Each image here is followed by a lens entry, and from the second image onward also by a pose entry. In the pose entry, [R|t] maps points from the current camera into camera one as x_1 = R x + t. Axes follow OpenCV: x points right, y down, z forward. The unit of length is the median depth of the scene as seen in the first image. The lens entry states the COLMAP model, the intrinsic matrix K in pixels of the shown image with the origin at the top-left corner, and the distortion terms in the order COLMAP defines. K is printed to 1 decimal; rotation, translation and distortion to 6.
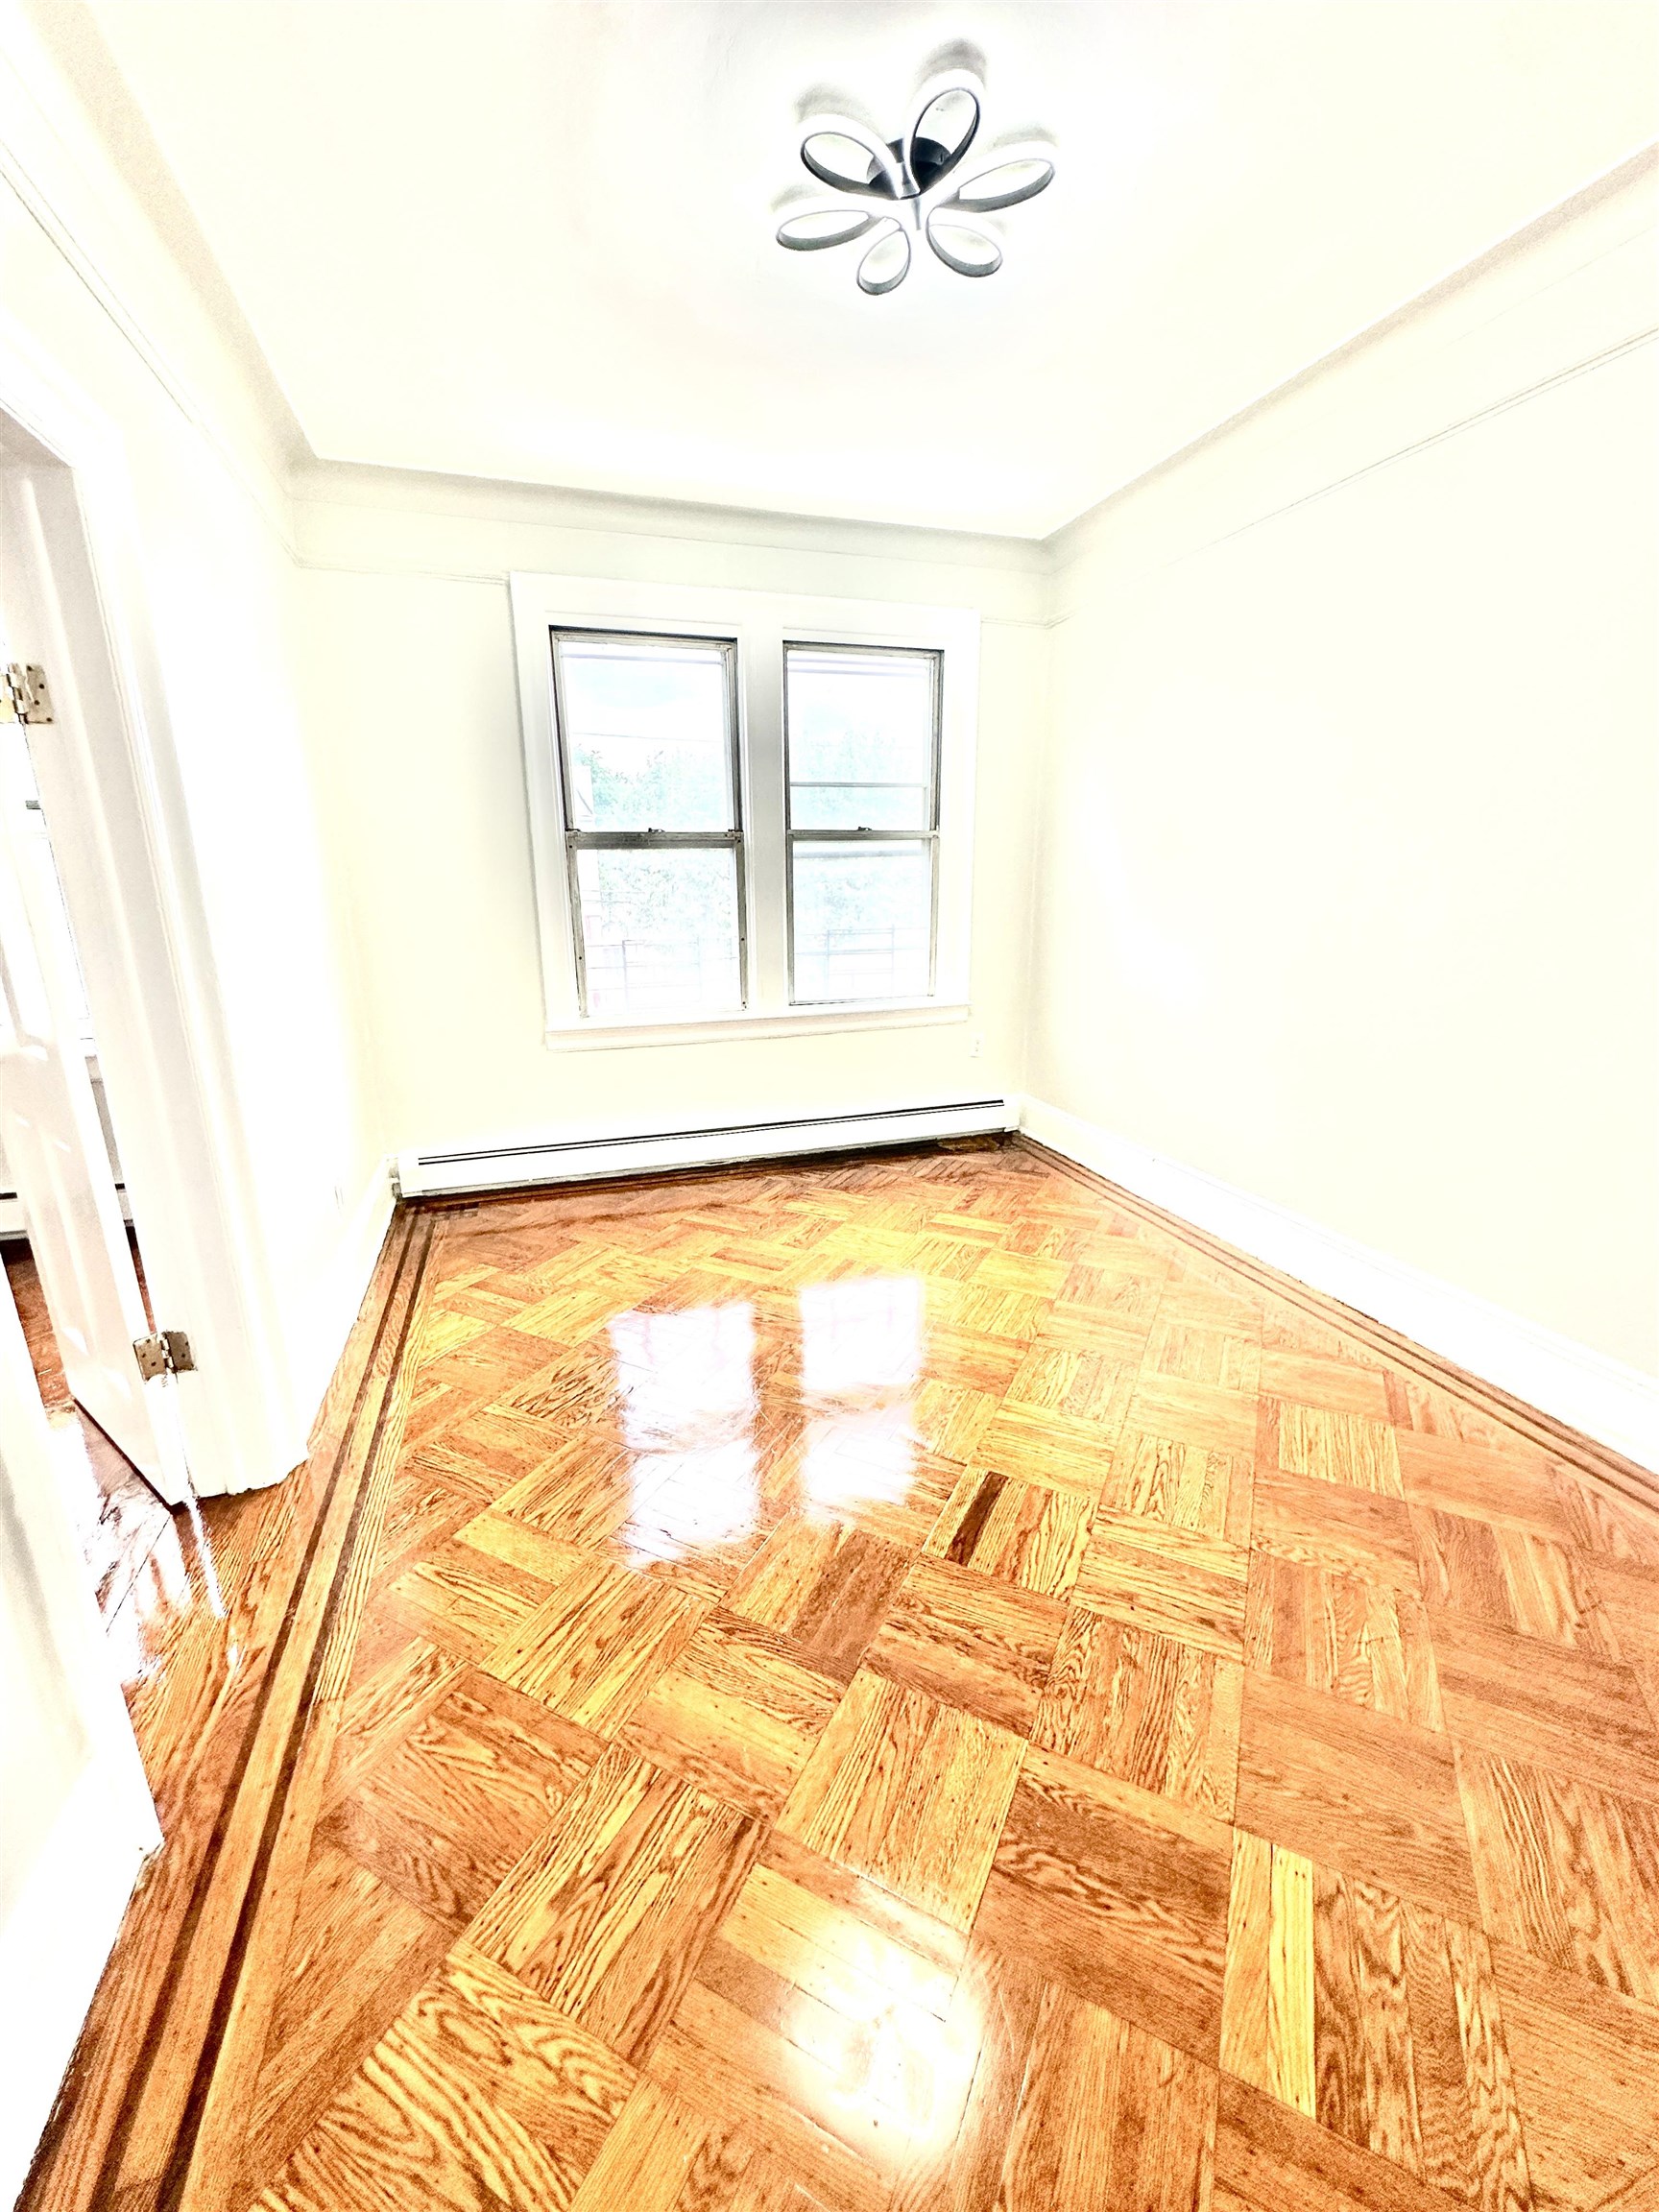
lens RADIAL K [[882.8, 0, 830.6], [0, 882.8, 1113.4], [0, 0, 1]] dist [-0.004196, 0.001065]
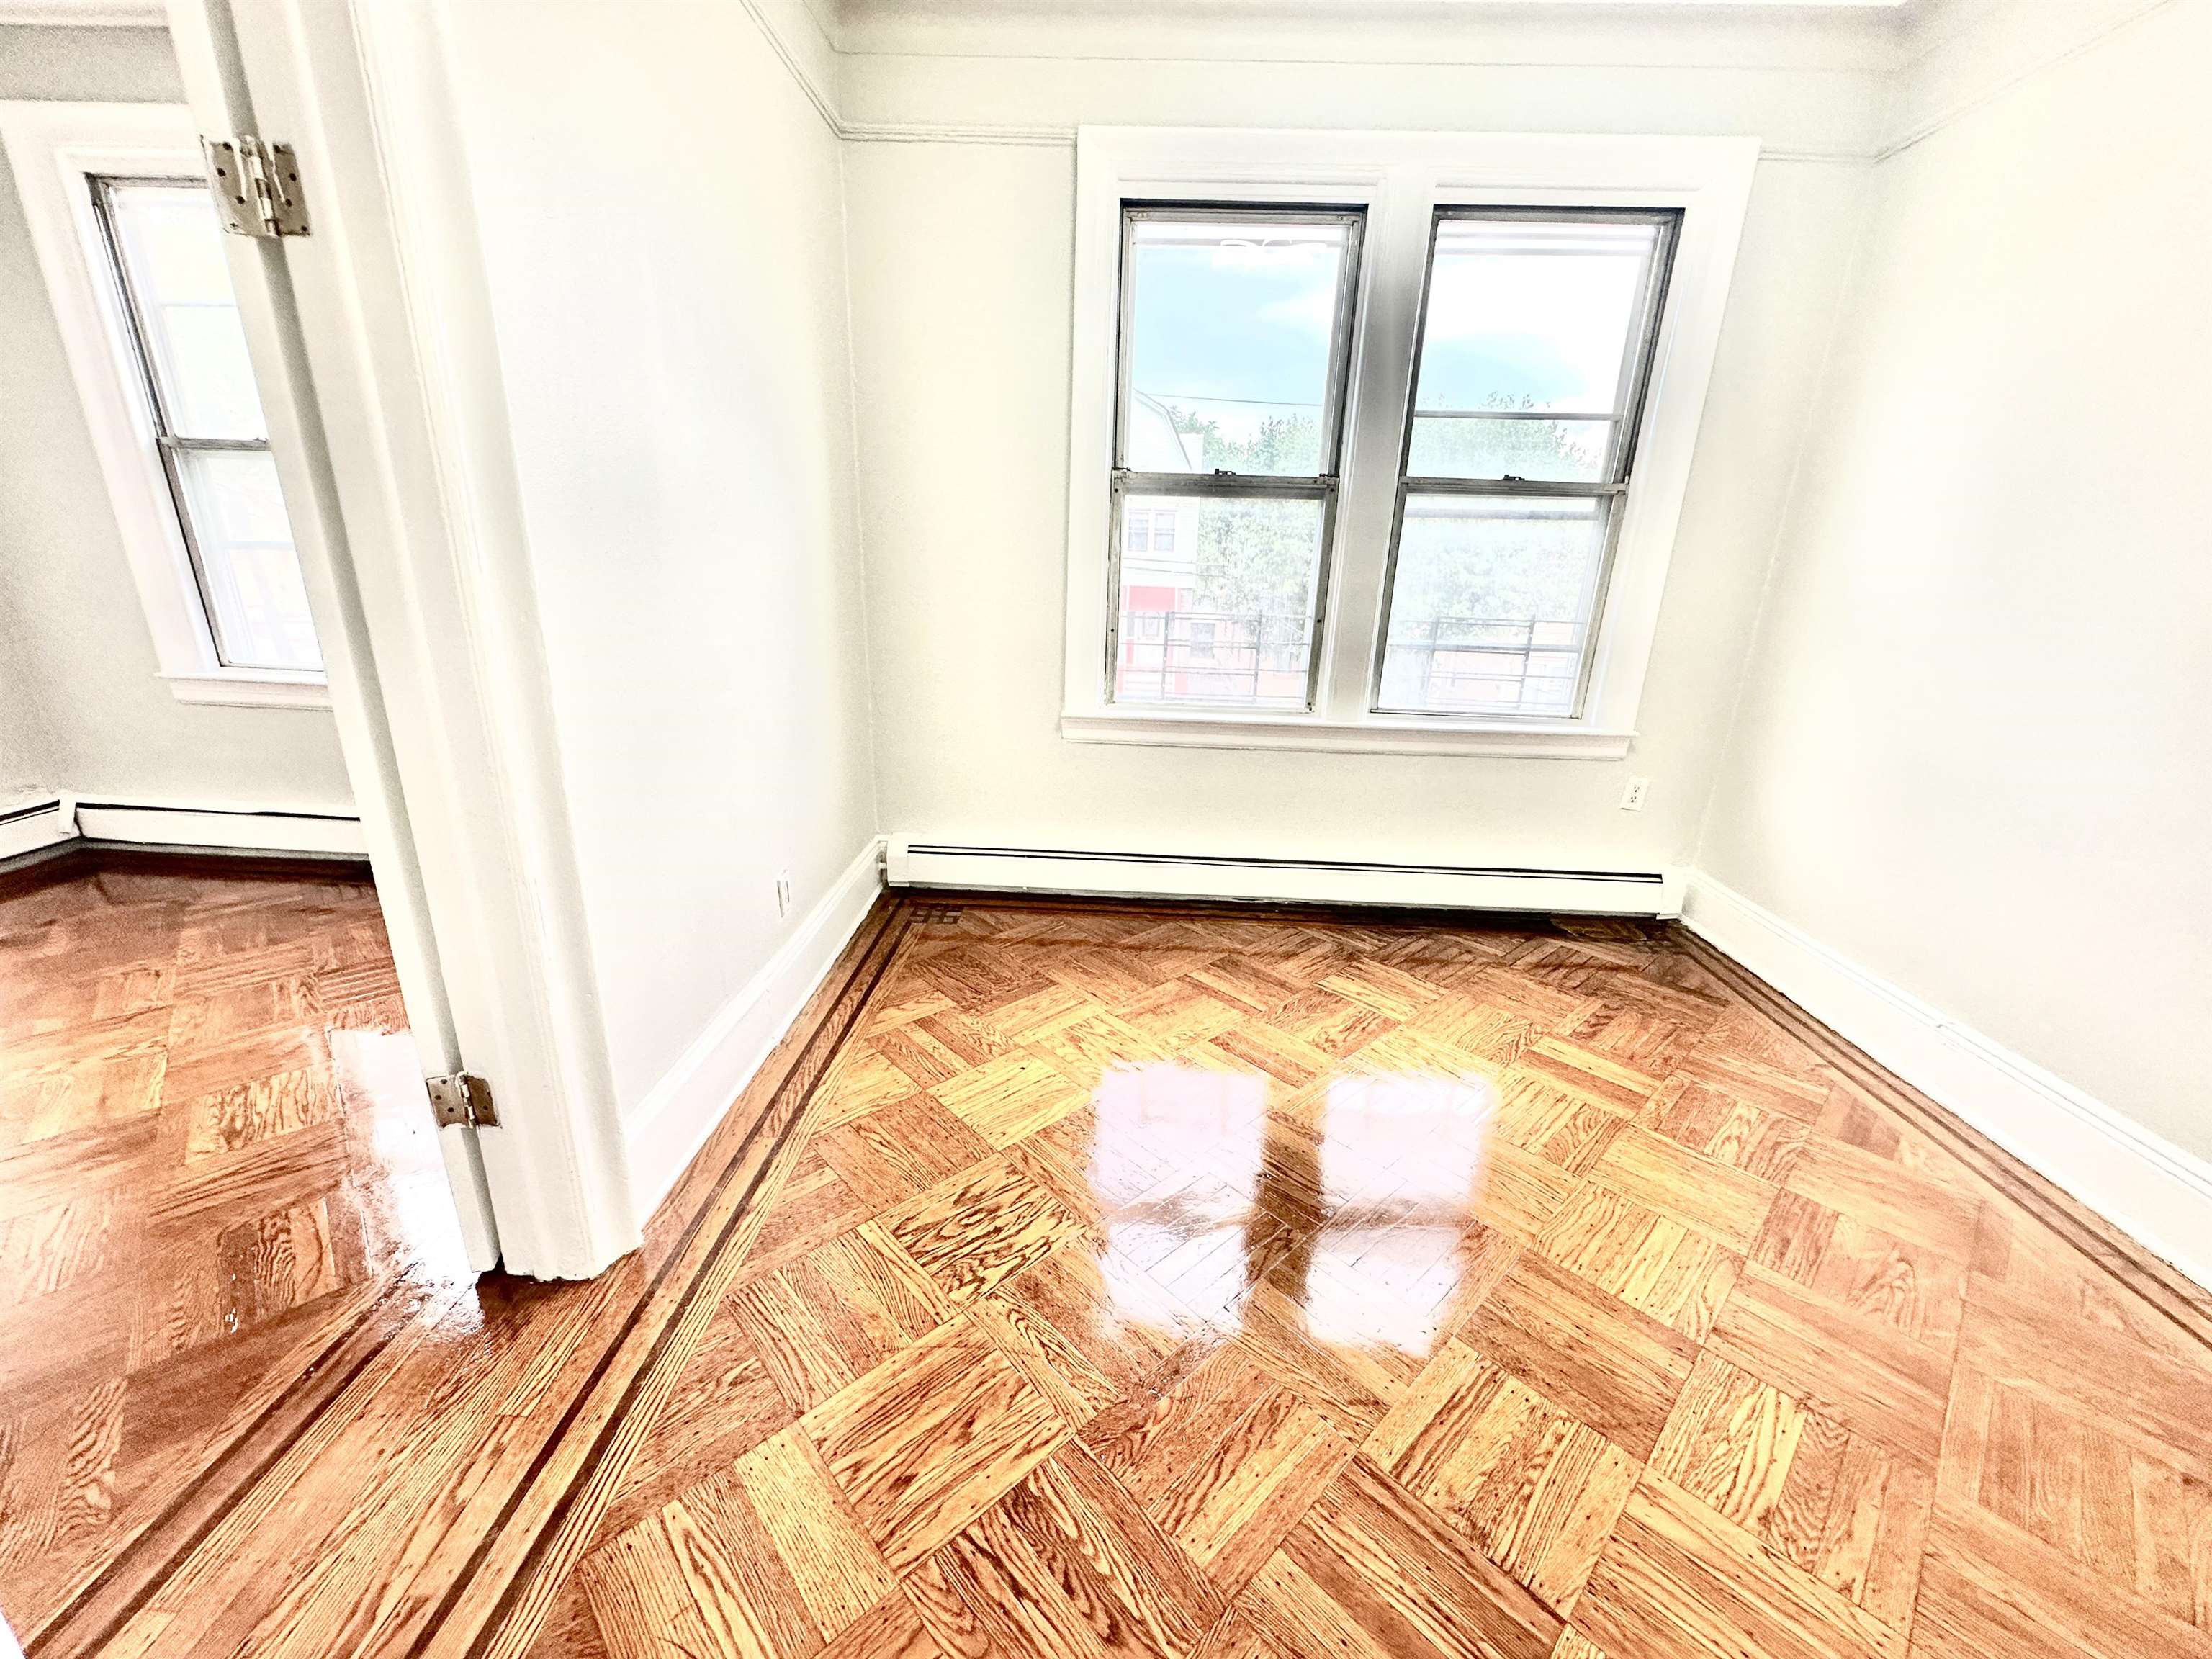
lens RADIAL K [[882.8, 0, 1106.9], [0, 882.8, 832.5], [0, 0, 1]] dist [-0.004196, 0.001065]
pose [[0.938166, 0.143591, -0.315002, -0.005771], [-0.129624, 0.989433, 0.064967, -0.049245], [0.321002, -0.020118, 0.946865, 0.251192]]
